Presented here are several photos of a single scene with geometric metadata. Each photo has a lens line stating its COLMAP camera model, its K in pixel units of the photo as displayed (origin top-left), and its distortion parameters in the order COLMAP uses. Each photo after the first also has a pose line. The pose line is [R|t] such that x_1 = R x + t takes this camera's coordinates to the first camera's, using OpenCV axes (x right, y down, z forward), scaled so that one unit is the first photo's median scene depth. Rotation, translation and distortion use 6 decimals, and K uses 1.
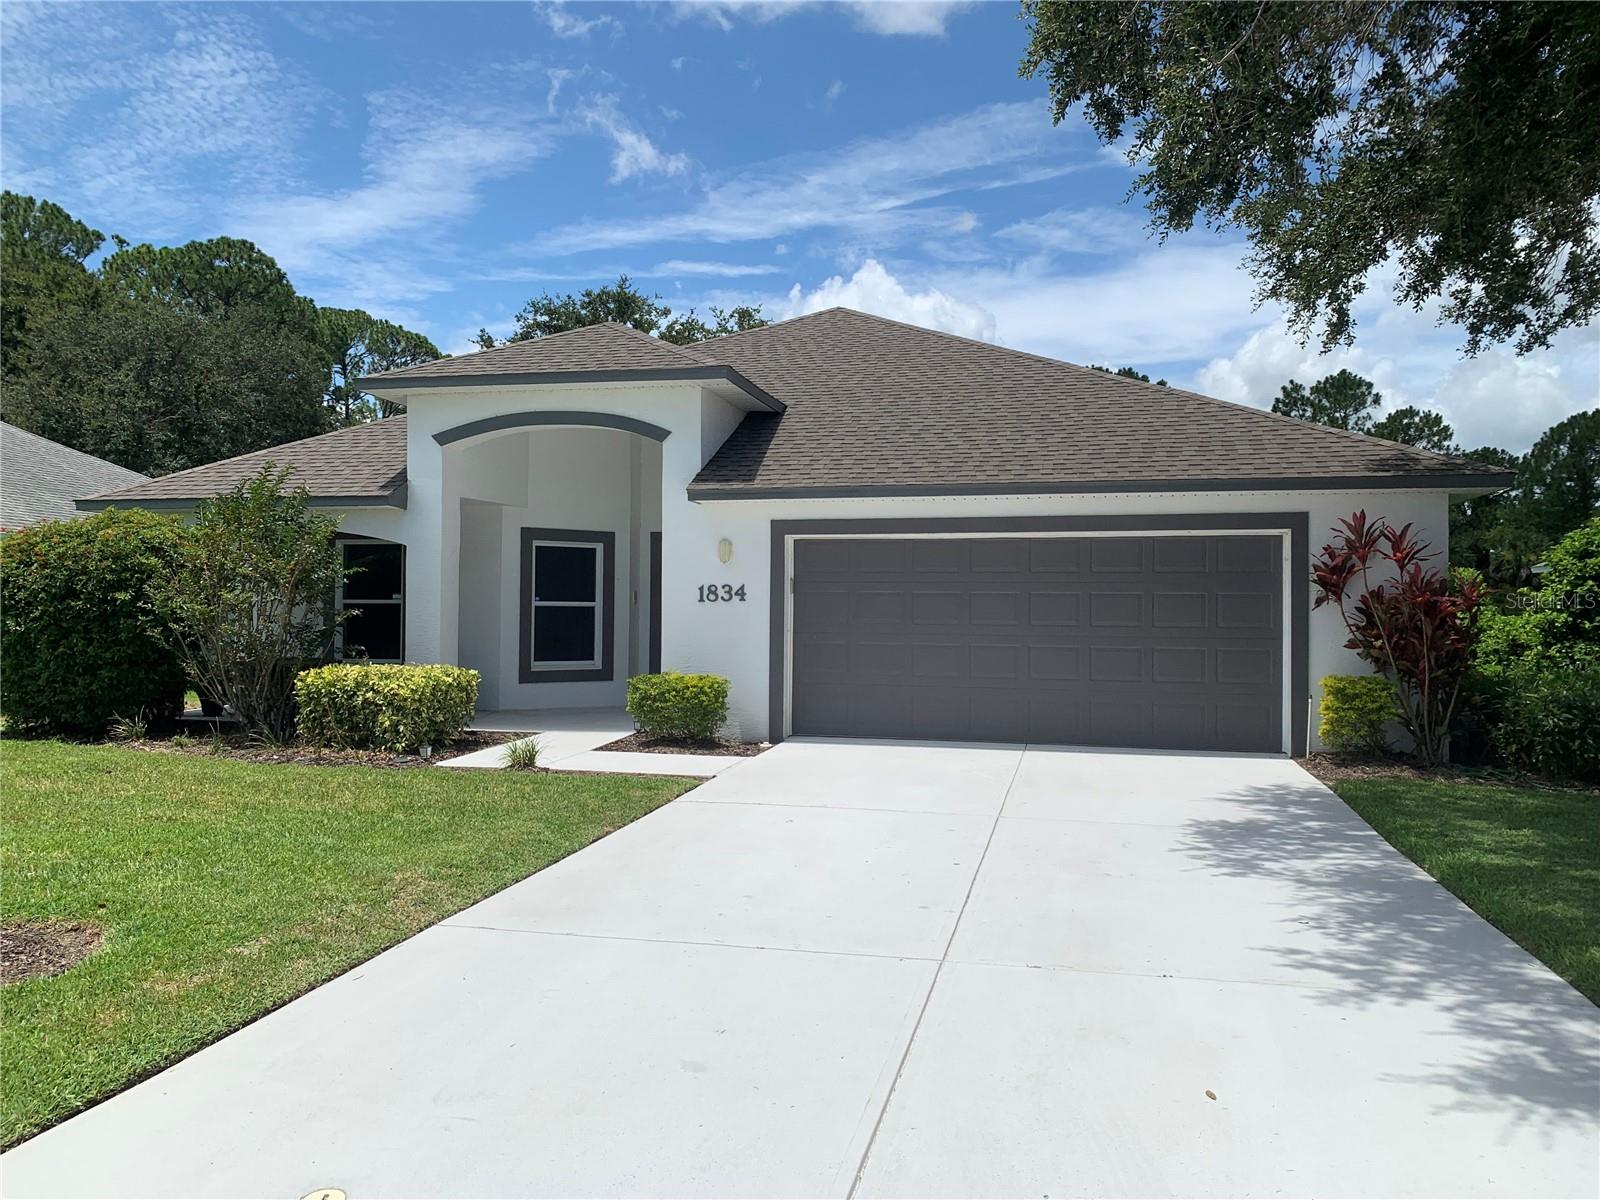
lens RADIAL K [[1197.6, 0, 800.0], [0, 1197.6, 600.0], [0, 0, 1]] dist [0.093321, -0.109167]
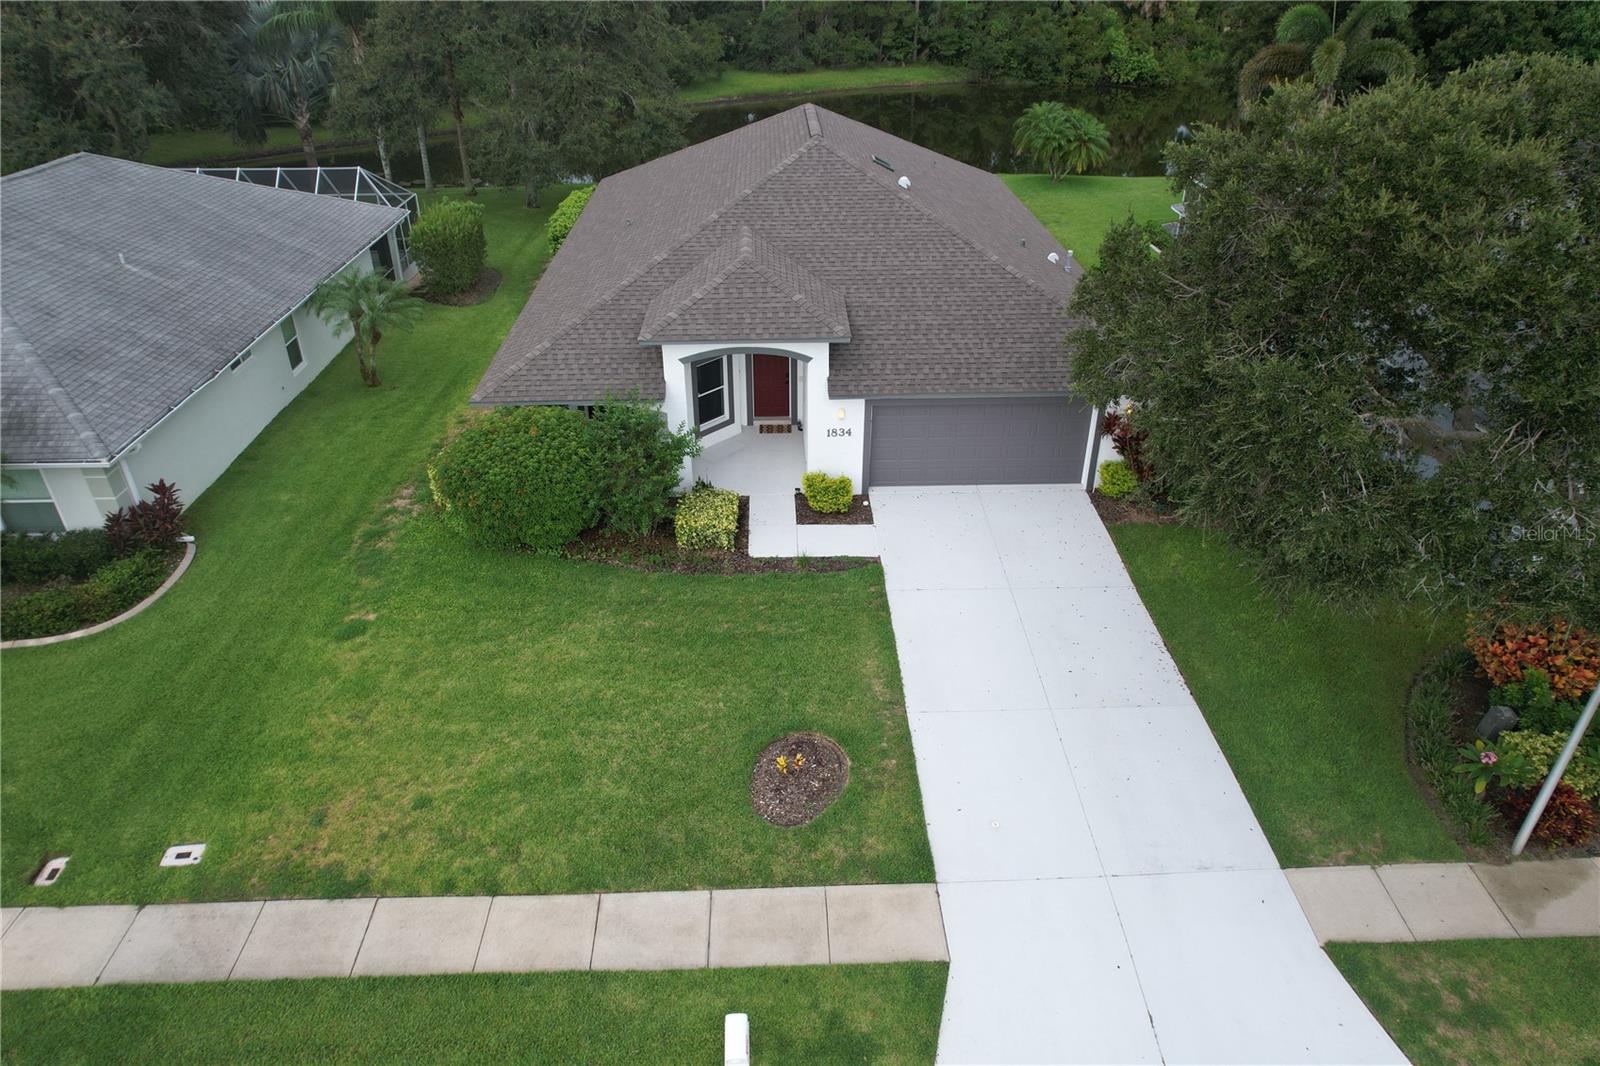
lens RADIAL K [[990.1, 0, 800.0], [0, 990.1, 533.0], [0, 0, 1]] dist [-0.063584, 0.057329]
pose [[0.968137, -0.138797, 0.208440, -0.414897], [0.005384, 0.843694, 0.536797, -0.629347], [-0.250365, -0.518571, 0.817558, -0.367809]]
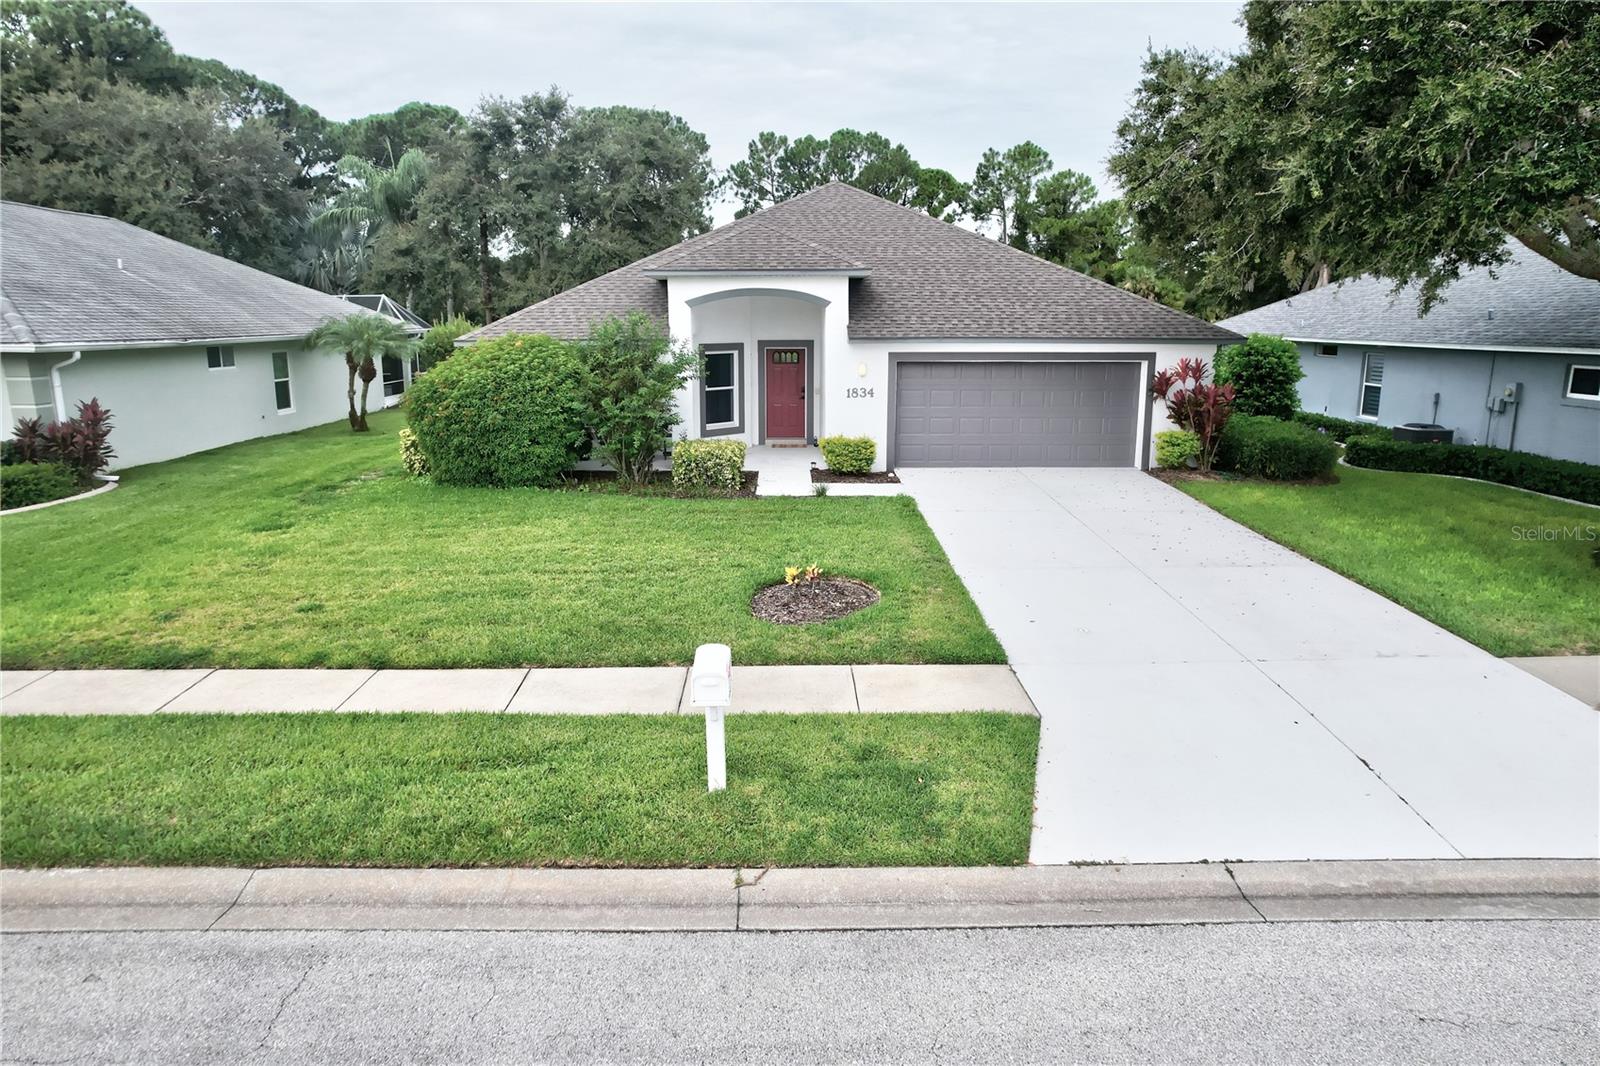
lens RADIAL K [[997.5, 0, 800.0], [0, 997.5, 533.0], [0, 0, 1]] dist [-0.062722, 0.059719]
pose [[0.972207, -0.058233, 0.226767, -0.421270], [0.005141, 0.973650, 0.227988, -0.118386], [-0.234068, -0.220486, 0.946889, -0.382729]]
